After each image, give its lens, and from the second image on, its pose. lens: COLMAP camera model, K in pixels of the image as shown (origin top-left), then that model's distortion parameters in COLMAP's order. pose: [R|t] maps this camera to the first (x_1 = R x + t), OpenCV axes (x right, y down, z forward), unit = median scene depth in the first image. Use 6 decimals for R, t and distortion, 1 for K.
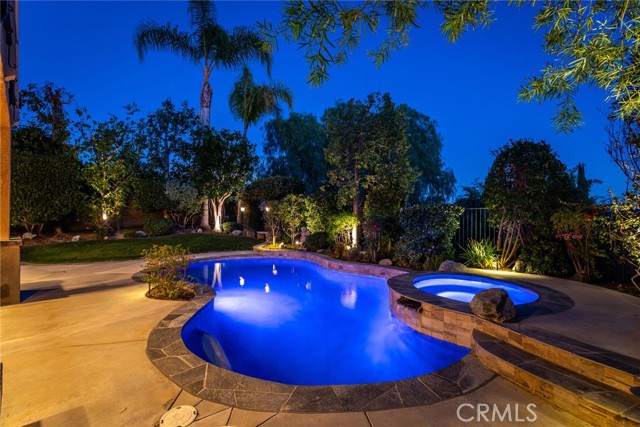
lens RADIAL K [[301.9, 0, 320.0], [0, 301.9, 213.5], [0, 0, 1]] dist [-0.000031, 0.000073]
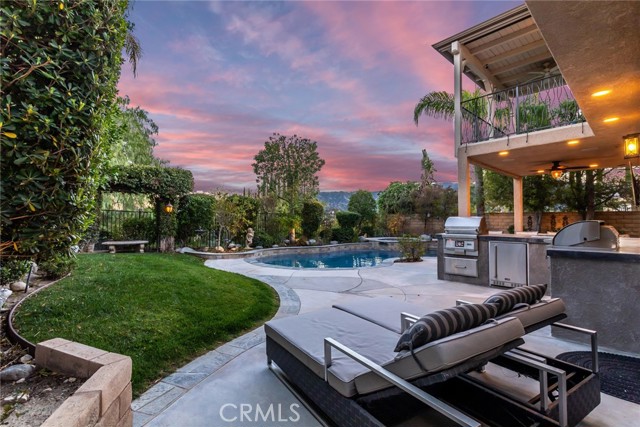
lens RADIAL K [[301.9, 0, 320.0], [0, 301.9, 213.5], [0, 0, 1]] dist [-0.000031, 0.000073]
pose [[0.023277, 0.011924, 0.999658, -1.325500], [-0.005422, 0.999916, -0.011801, 0.005684], [-0.999714, -0.005145, 0.023339, 0.860504]]
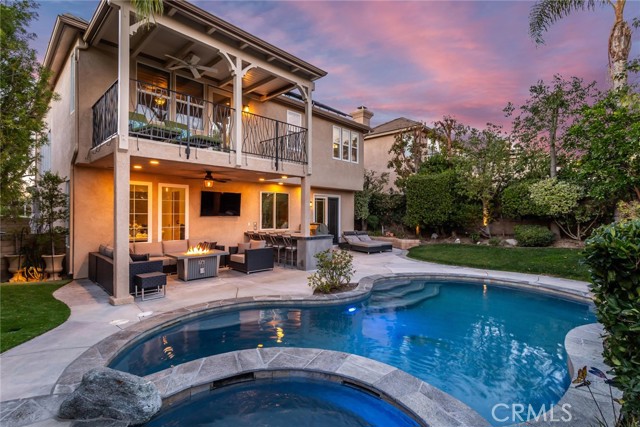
lens RADIAL K [[301.9, 0, 320.0], [0, 301.9, 213.5], [0, 0, 1]] dist [-0.000031, 0.000073]
pose [[0.043490, -0.005819, -0.999037, 0.448414], [0.001305, 0.999983, -0.005768, -0.024004], [0.999053, -0.001053, 0.043496, 0.516105]]
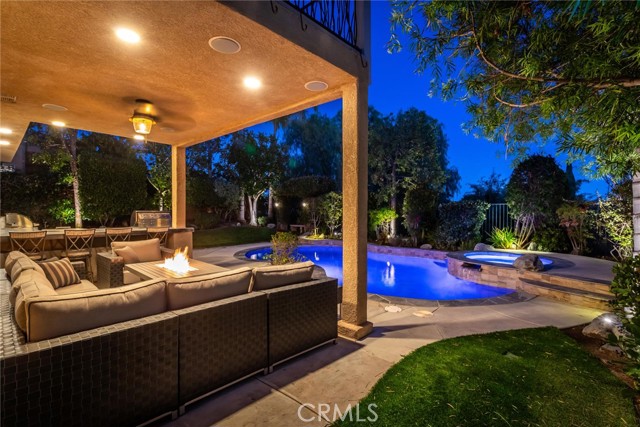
lens RADIAL K [[311.0, 0, 320.0], [0, 311.0, 213.5], [0, 0, 1]] dist [0.002166, -0.000152]
pose [[0.999067, -0.004360, 0.042972, -0.234940], [0.003651, 0.999856, 0.016566, -0.001264], [-0.043038, -0.016393, 0.998939, -0.237647]]
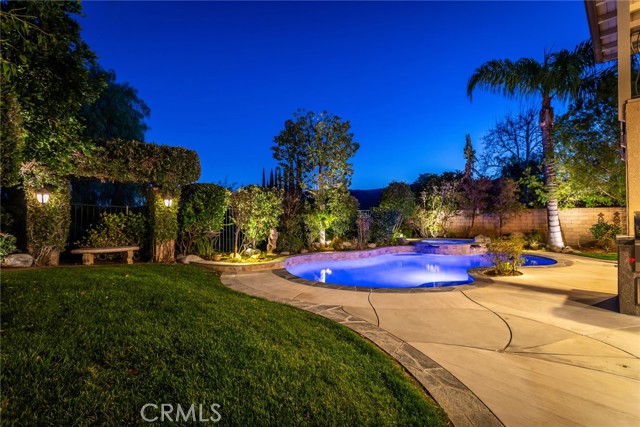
lens RADIAL K [[300.3, 0, 320.0], [0, 300.3, 213.5], [0, 0, 1]] dist [-0.000605, 0.000793]
pose [[-0.002203, 0.005428, 0.999983, -1.028439], [-0.003802, 0.999978, -0.005436, 0.011003], [-0.999990, -0.003814, -0.002183, 1.037717]]
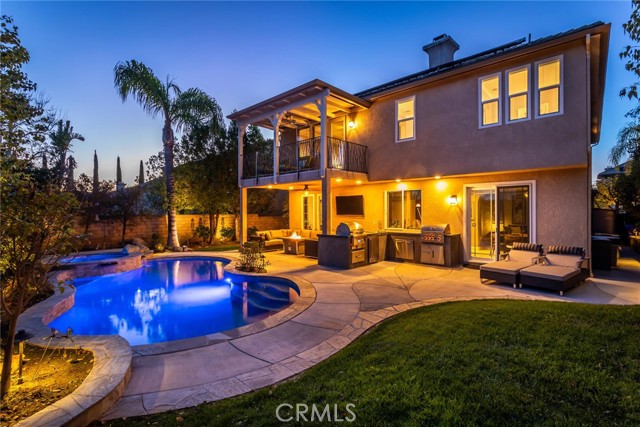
lens RADIAL K [[301.9, 0, 320.0], [0, 301.9, 213.5], [0, 0, 1]] dist [-0.000031, 0.000073]
pose [[-0.997789, -0.002800, -0.066396, -0.430525], [-0.002516, 0.999987, -0.004365, -0.022242], [0.066407, -0.004188, -0.997784, 1.559409]]
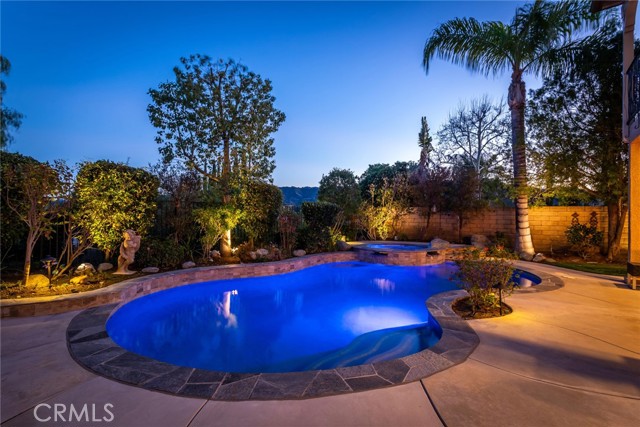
lens RADIAL K [[299.1, 0, 321.7], [0, 299.1, 213.3], [0, 0, 1]] dist [-0.000495, -0.000298]
pose [[-0.146487, -0.004722, 0.989201, -0.697839], [-0.016746, 0.999857, 0.002293, 0.012397], [-0.989071, -0.016229, -0.146545, 0.891634]]
